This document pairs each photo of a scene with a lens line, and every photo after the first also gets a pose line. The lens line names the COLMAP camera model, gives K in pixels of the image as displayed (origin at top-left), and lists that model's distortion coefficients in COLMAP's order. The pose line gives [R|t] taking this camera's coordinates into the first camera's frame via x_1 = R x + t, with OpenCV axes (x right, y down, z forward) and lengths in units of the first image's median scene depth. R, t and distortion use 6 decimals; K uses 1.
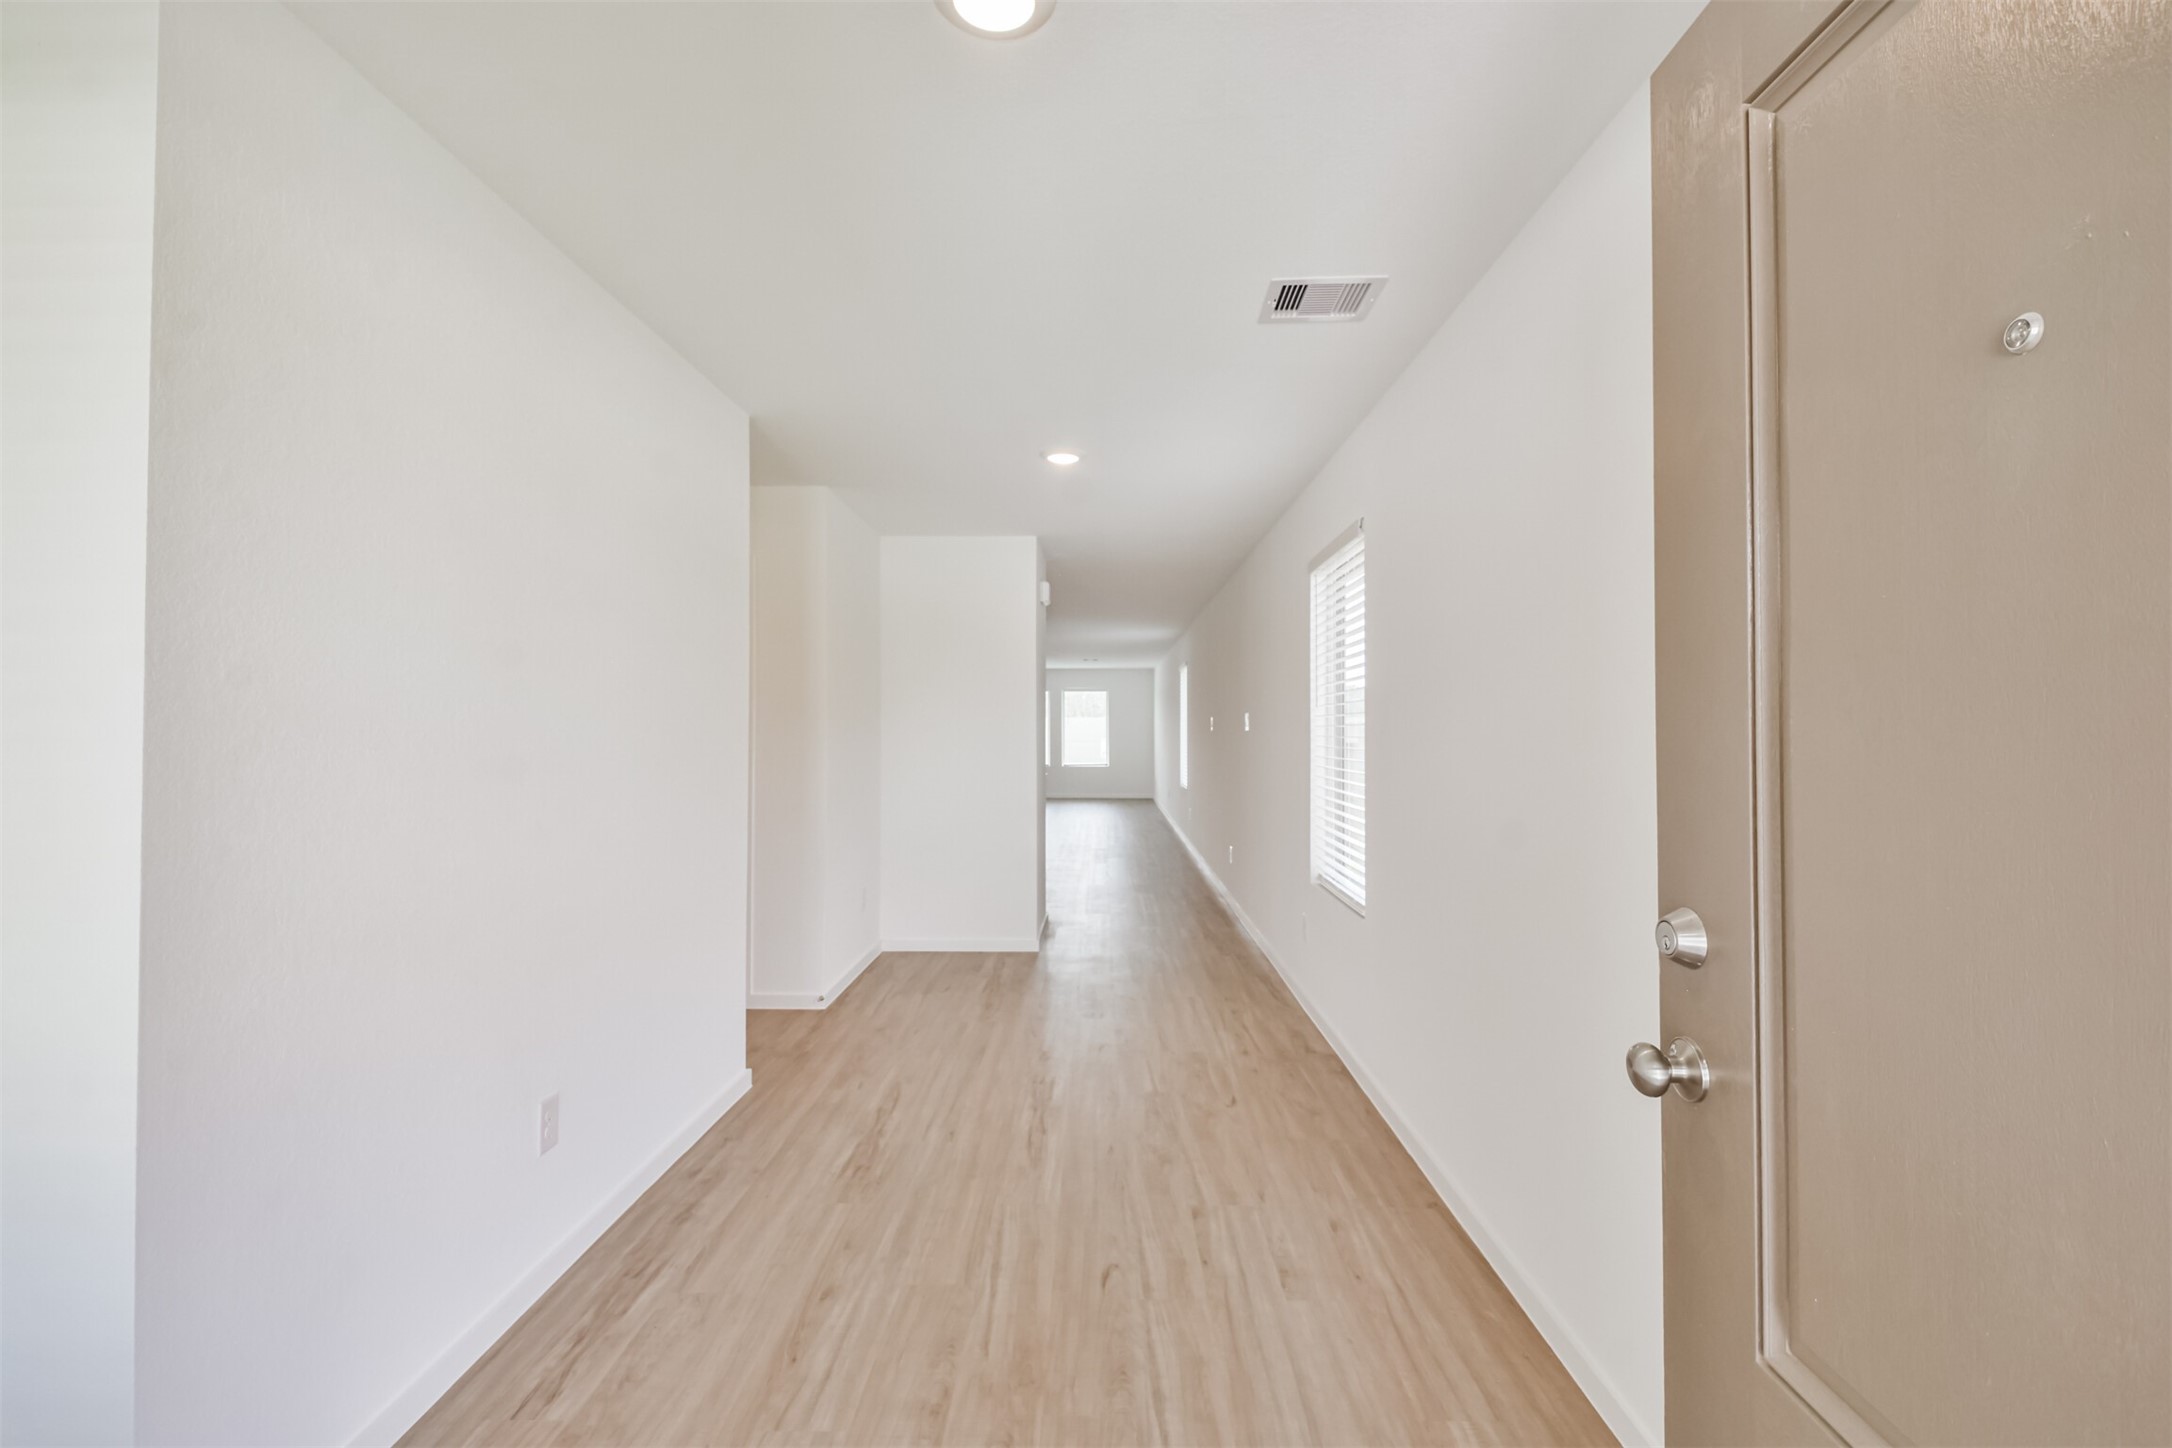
lens RADIAL K [[936.3, 0, 1084.6], [0, 936.3, 723.7], [0, 0, 1]] dist [0.022007, -0.012629]
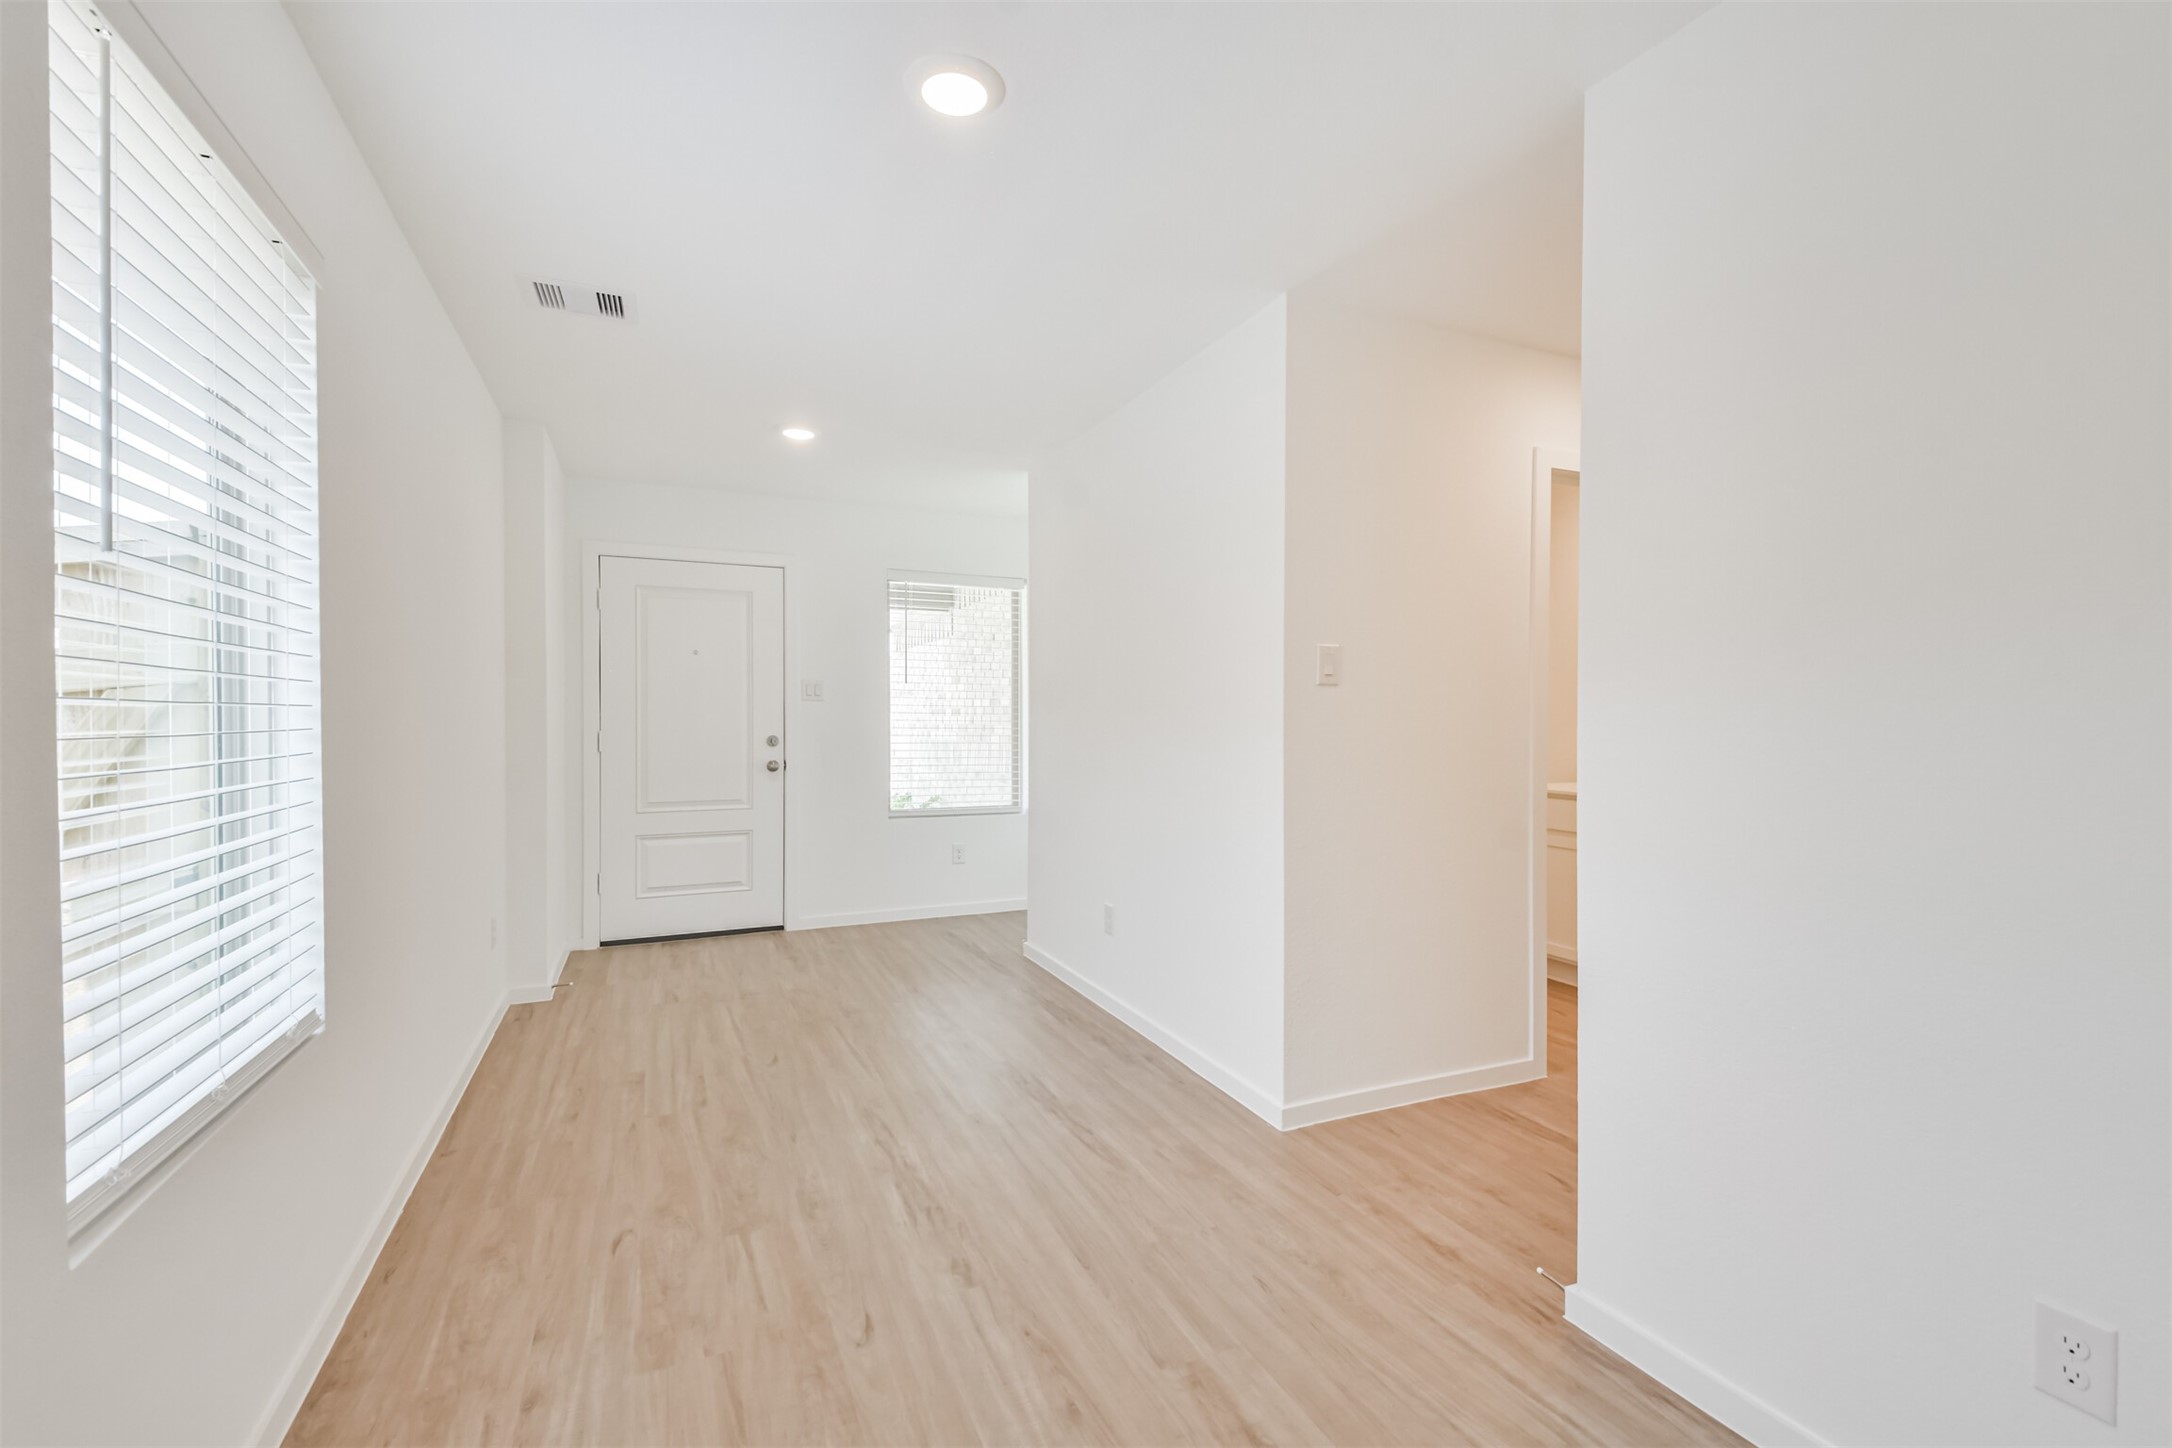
lens RADIAL K [[936.3, 0, 1106.3], [0, 936.3, 719.0], [0, 0, 1]] dist [0.022007, -0.012629]
pose [[-0.896094, 0.000067, -0.443865, 0.167564], [0.000889, 0.999998, -0.001644, 0.041160], [0.443864, -0.001868, -0.896092, 2.014356]]
